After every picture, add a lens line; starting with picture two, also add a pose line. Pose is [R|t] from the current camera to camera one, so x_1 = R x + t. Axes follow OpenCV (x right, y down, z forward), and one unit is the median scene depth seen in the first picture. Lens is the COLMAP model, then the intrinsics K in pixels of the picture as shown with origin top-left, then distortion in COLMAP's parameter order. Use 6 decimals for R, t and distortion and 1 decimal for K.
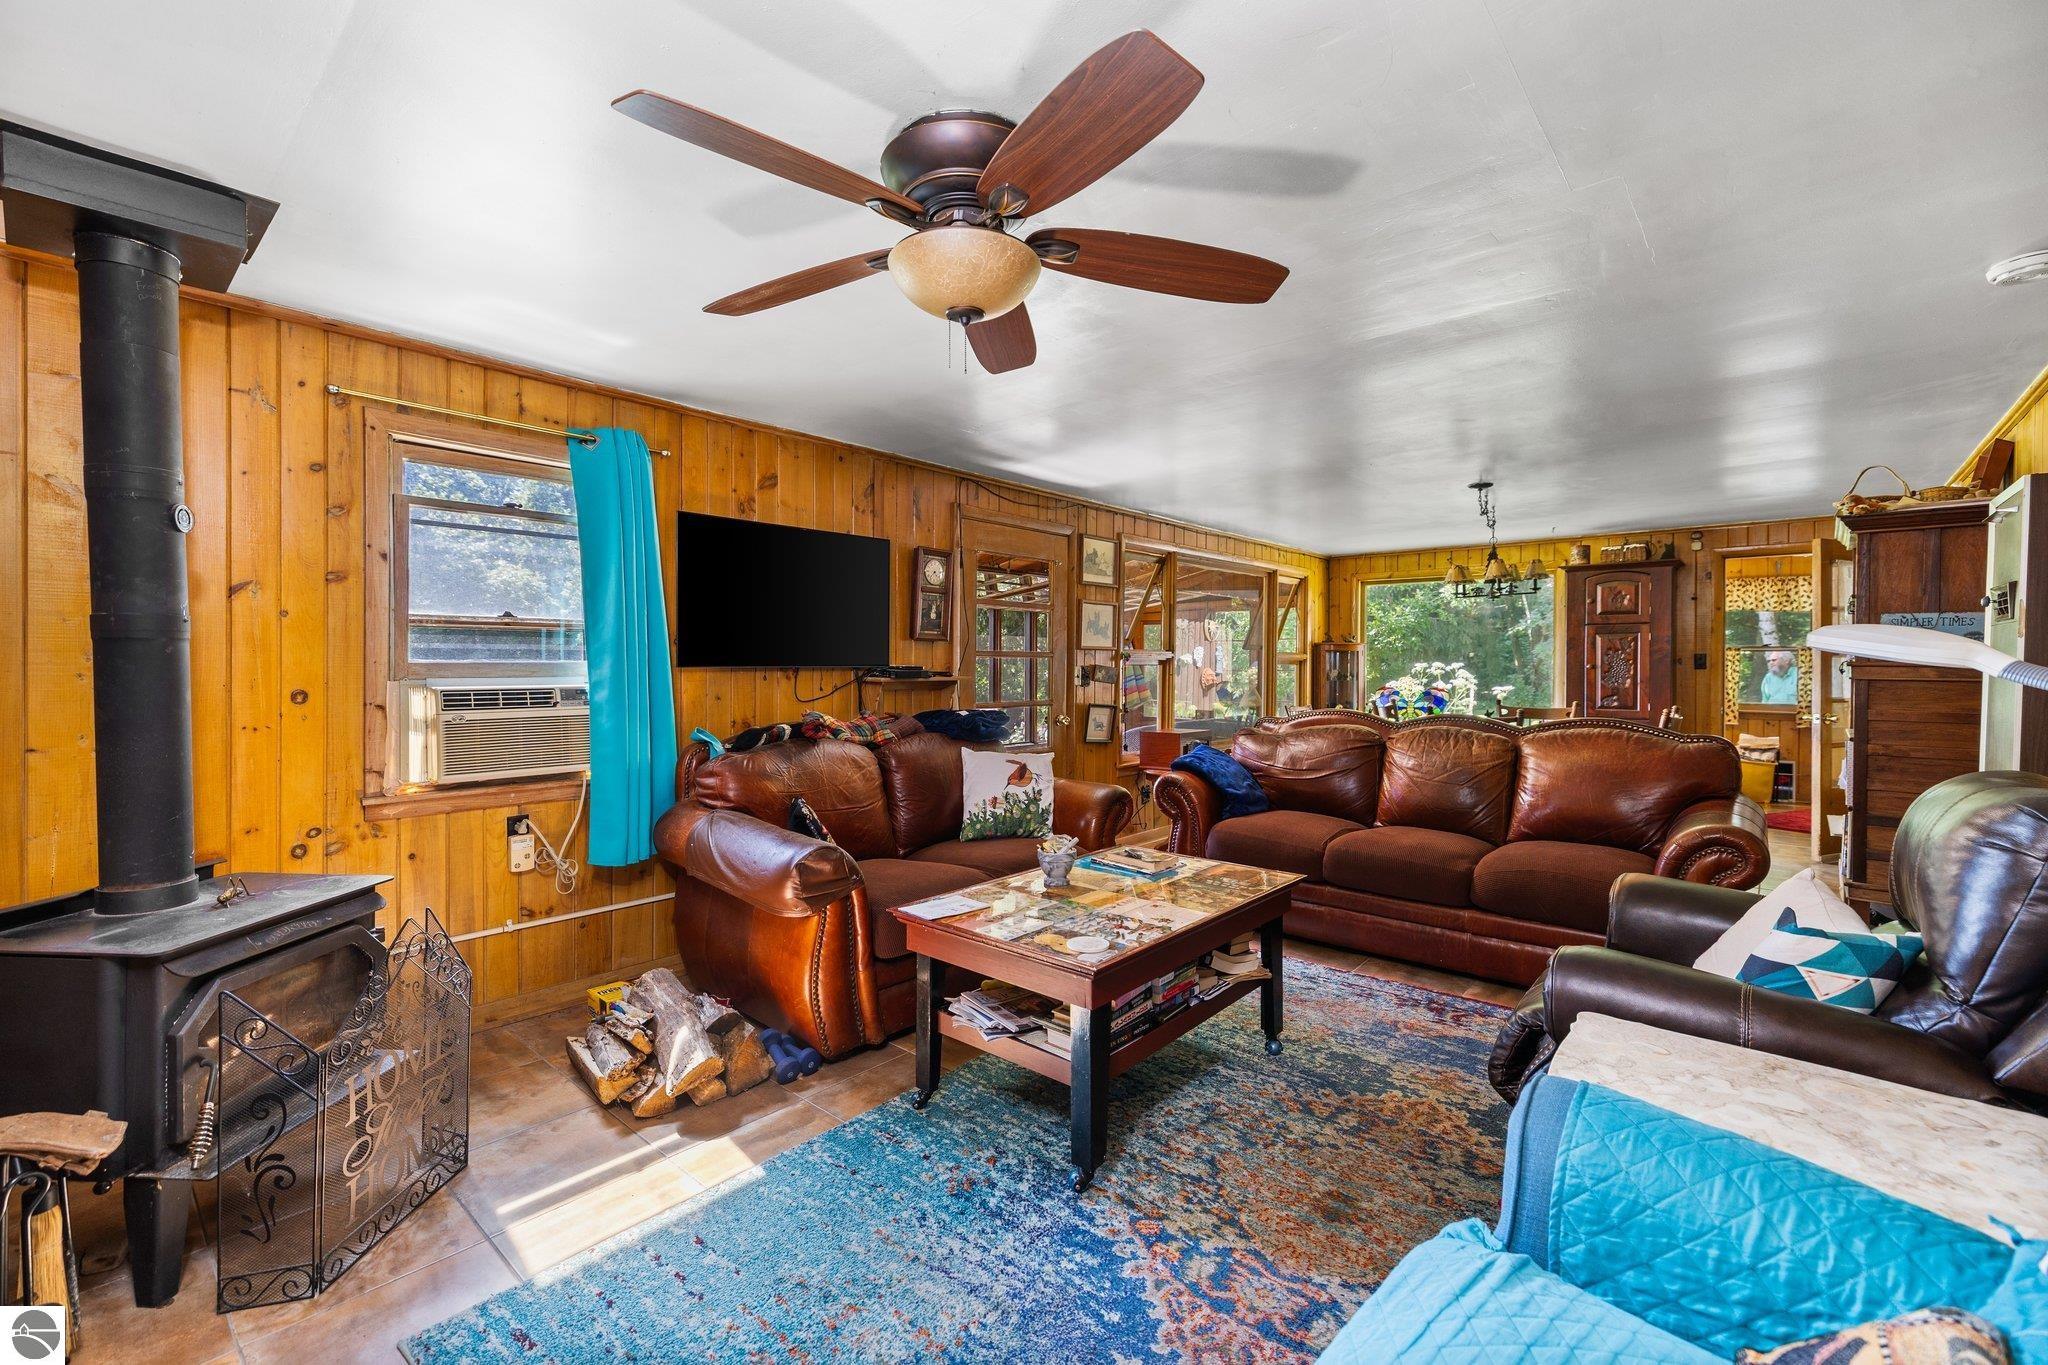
lens RADIAL K [[861.9, 0, 1018.1], [0, 861.9, 667.9], [0, 0, 1]] dist [0.001125, 0.000357]
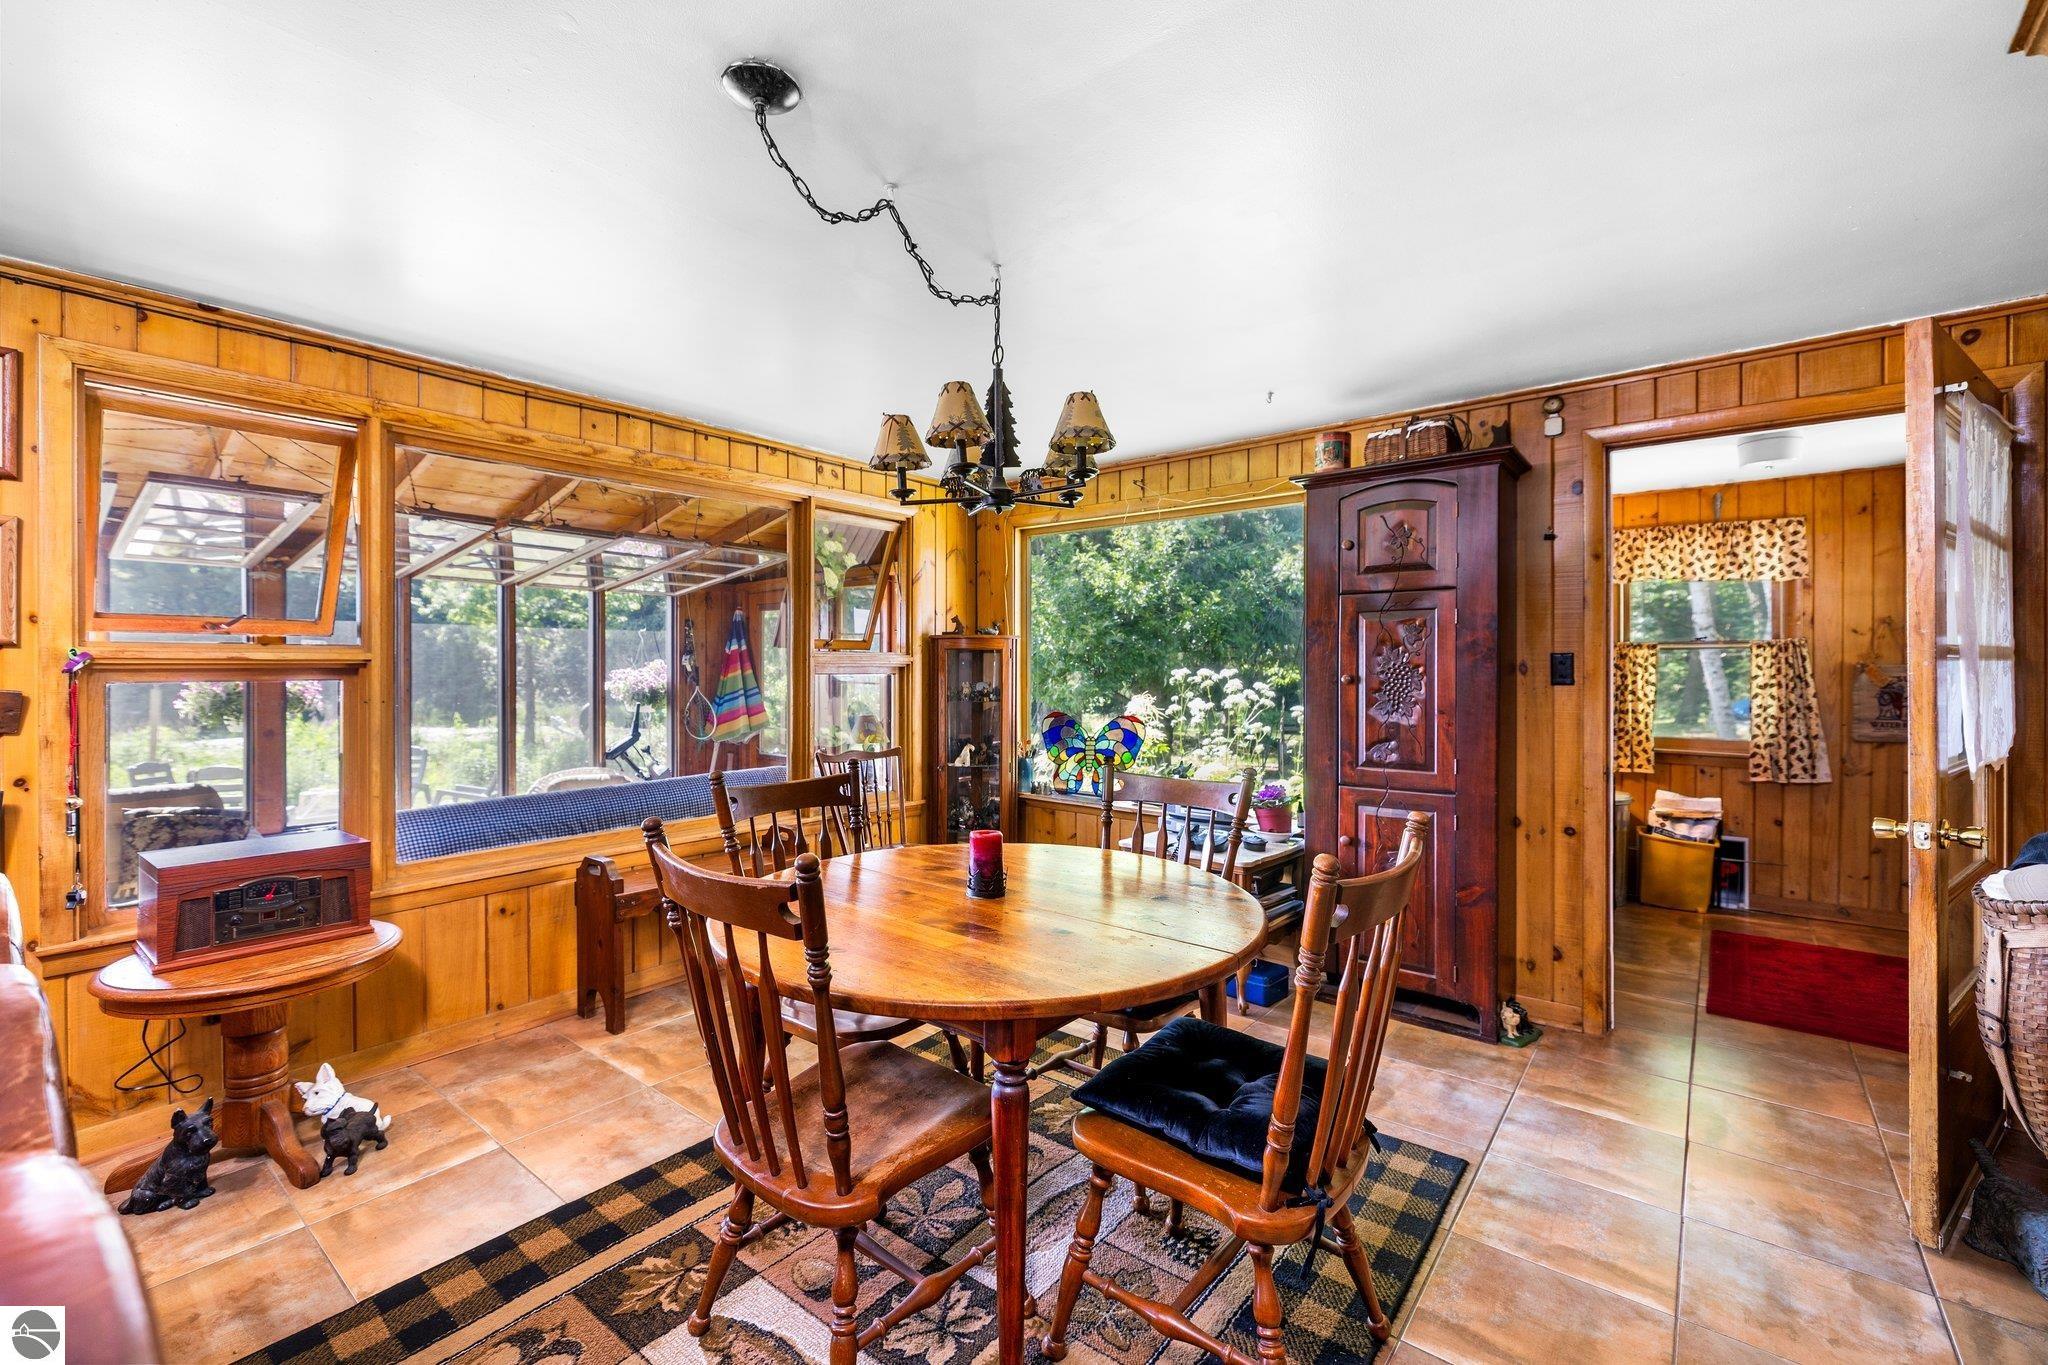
lens RADIAL K [[861.9, 0, 1018.1], [0, 861.9, 667.9], [0, 0, 1]] dist [0.001125, 0.000357]
pose [[0.999109, -0.002631, 0.042123, 0.813457], [0.002875, 0.999979, -0.005736, -0.010219], [-0.042107, 0.005852, 0.999096, 0.928270]]
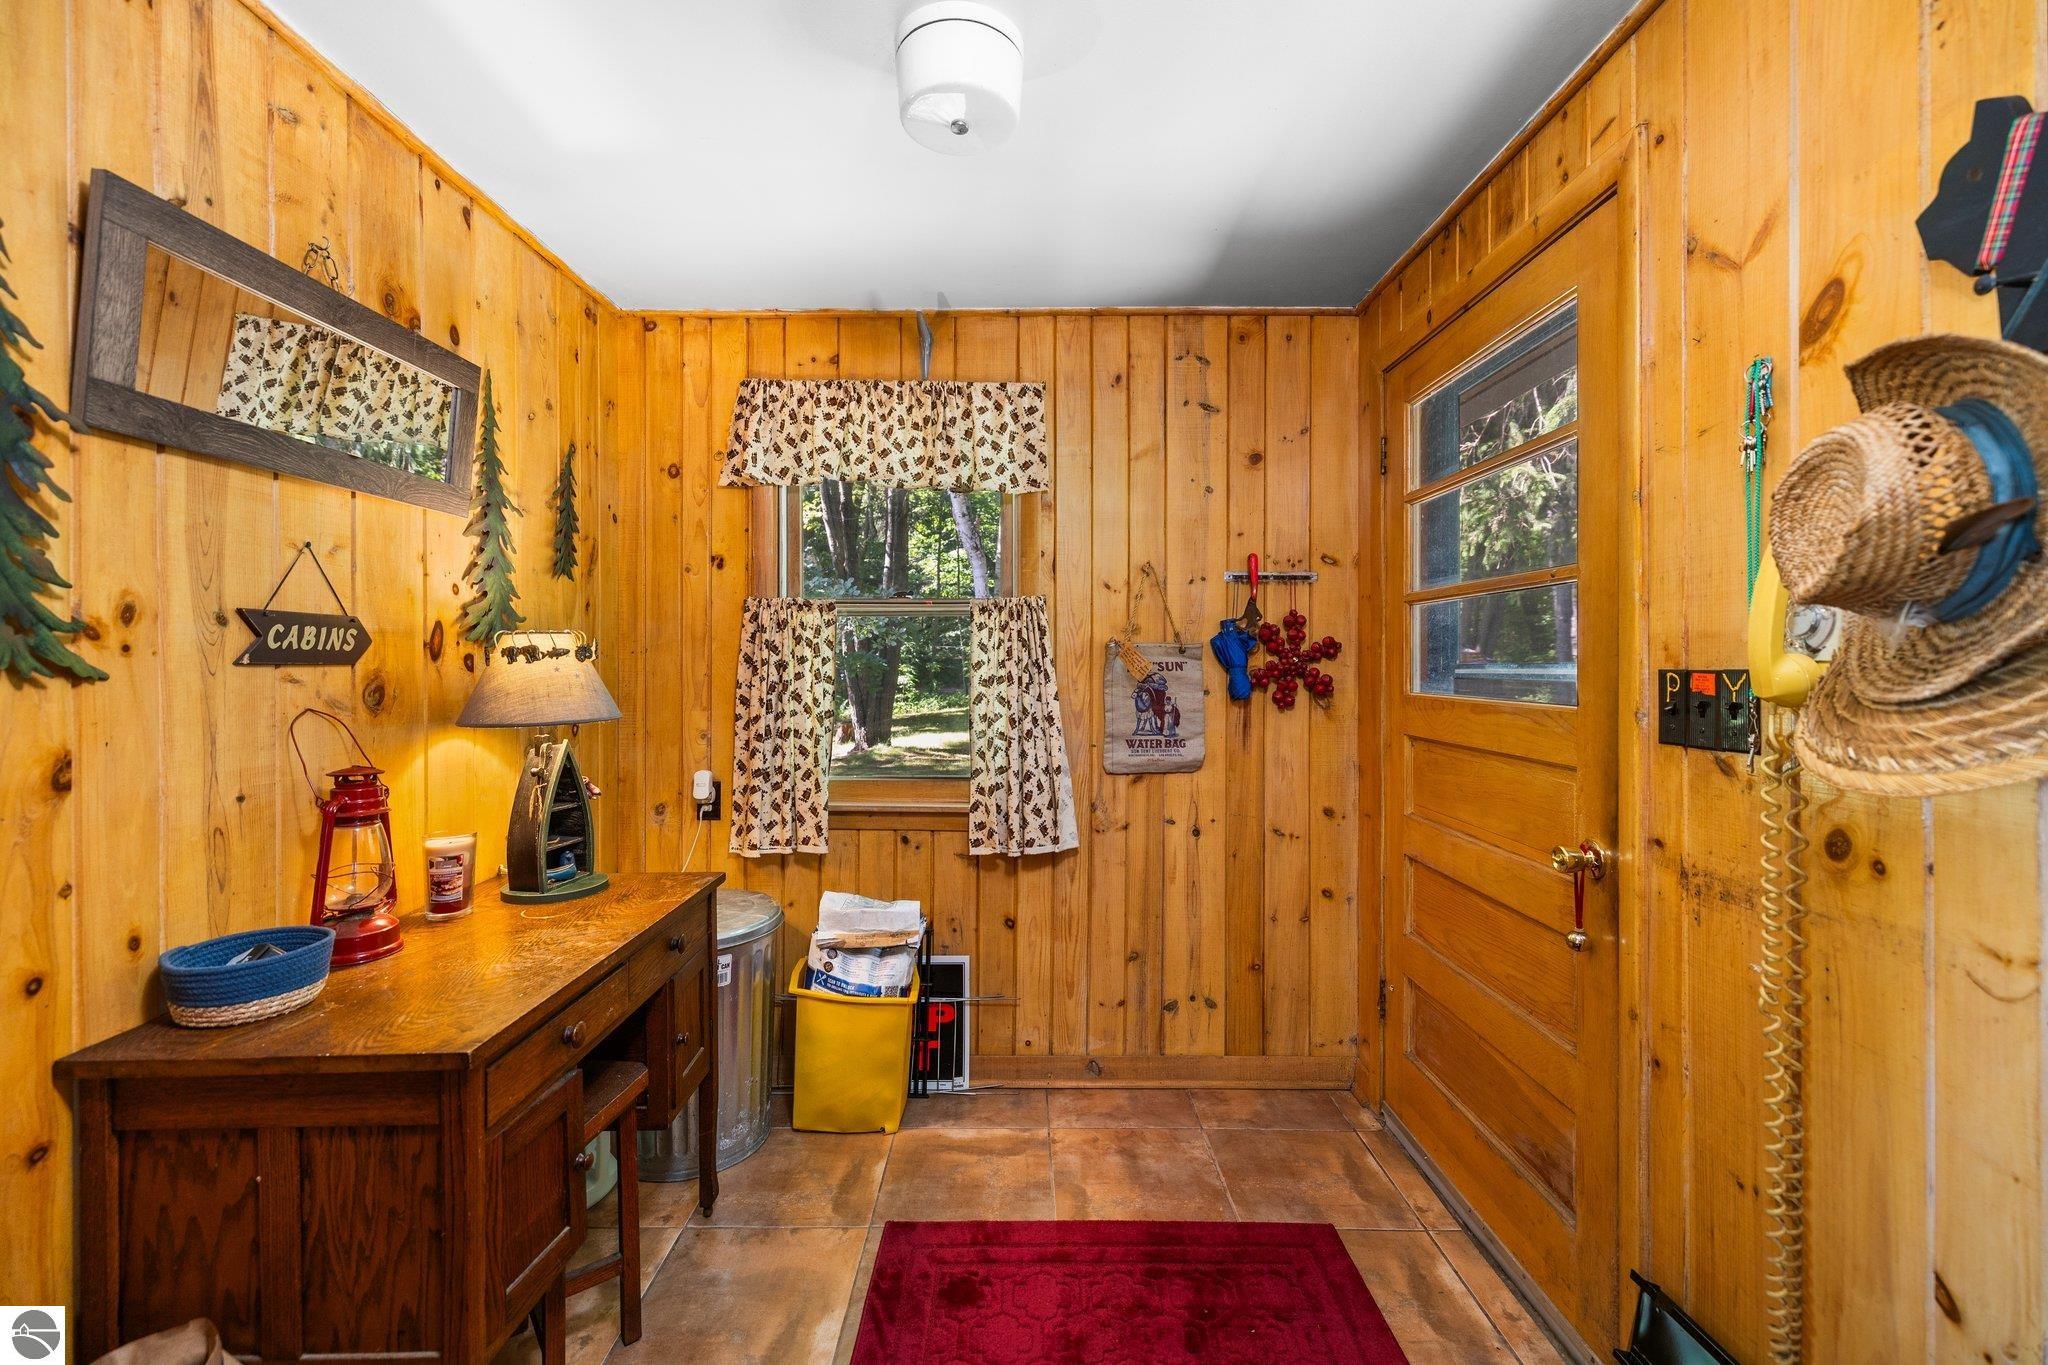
lens RADIAL K [[861.9, 0, 1018.1], [0, 861.9, 667.9], [0, 0, 1]] dist [0.001125, 0.000357]
pose [[0.745120, -0.007464, 0.666888, 1.482364], [0.007567, 0.999968, 0.002738, -0.000420], [-0.666887, 0.003006, 0.745153, 1.582282]]
